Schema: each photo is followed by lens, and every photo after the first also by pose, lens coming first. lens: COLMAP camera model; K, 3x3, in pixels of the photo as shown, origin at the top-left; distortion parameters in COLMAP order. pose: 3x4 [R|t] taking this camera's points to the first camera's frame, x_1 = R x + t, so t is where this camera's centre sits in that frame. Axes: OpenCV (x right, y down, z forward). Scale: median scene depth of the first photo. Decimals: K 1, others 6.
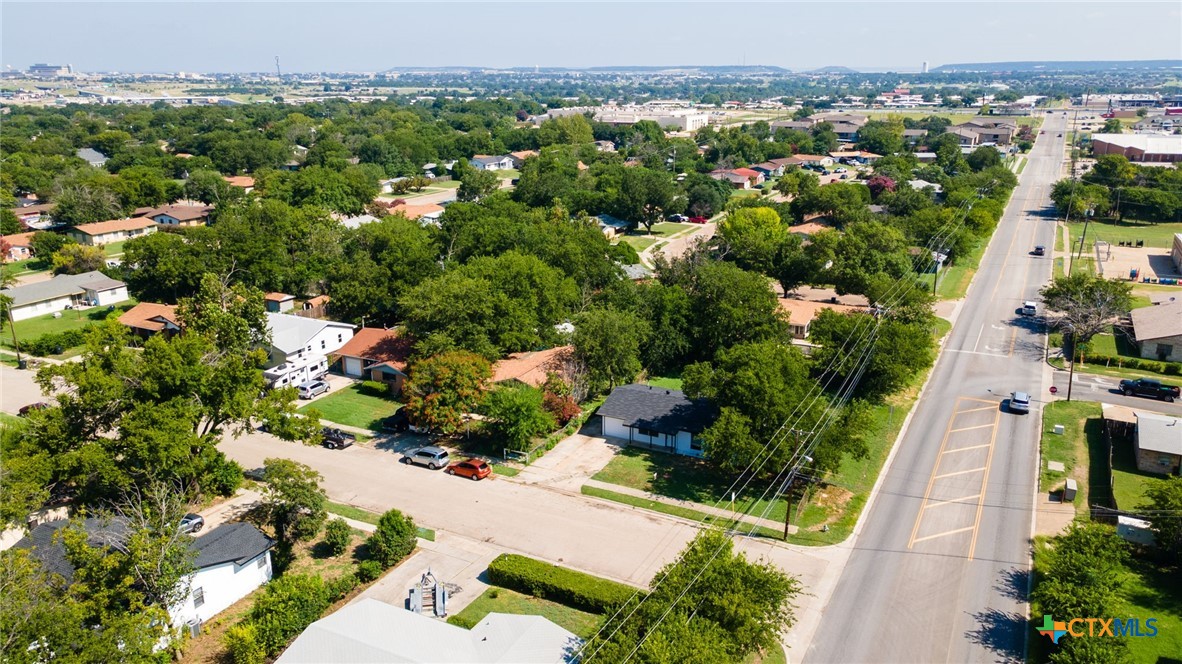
lens RADIAL K [[853.6, 0, 617.0], [0, 853.6, 331.0], [0, 0, 1]] dist [0.004772, 0.027983]
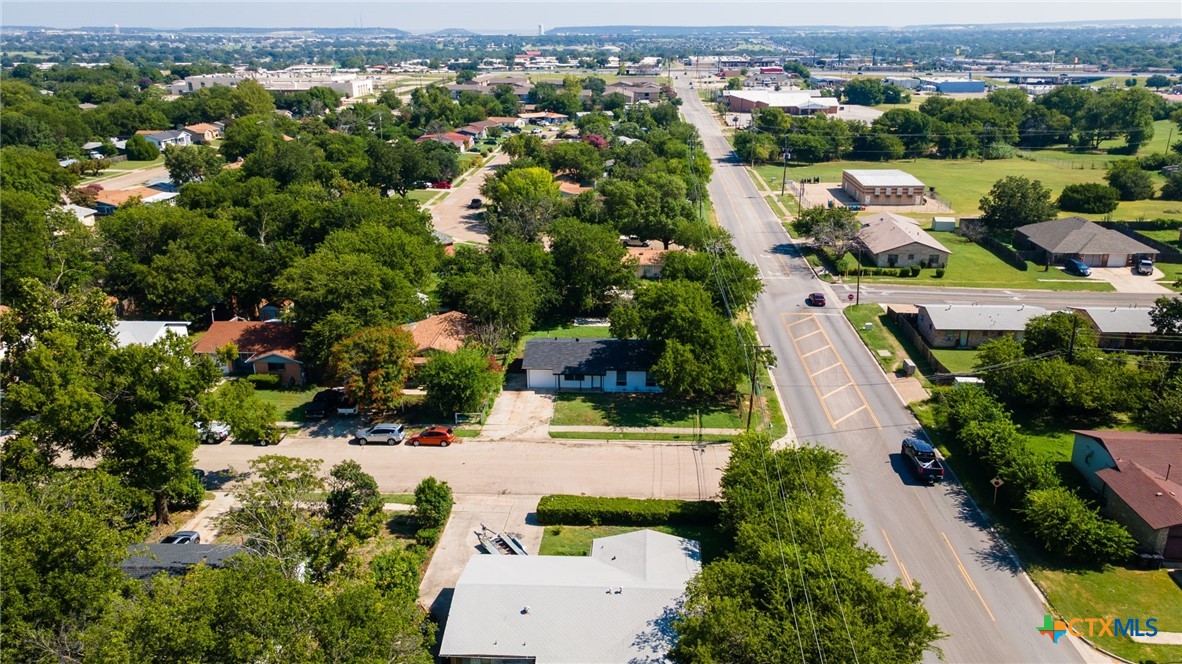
lens RADIAL K [[853.6, 0, 617.0], [0, 853.6, 331.0], [0, 0, 1]] dist [0.004772, 0.027983]
pose [[0.915738, -0.133295, 0.379021, -0.278116], [0.118138, 0.990991, 0.063086, -0.000579], [-0.384015, -0.012993, 0.923235, -0.011147]]
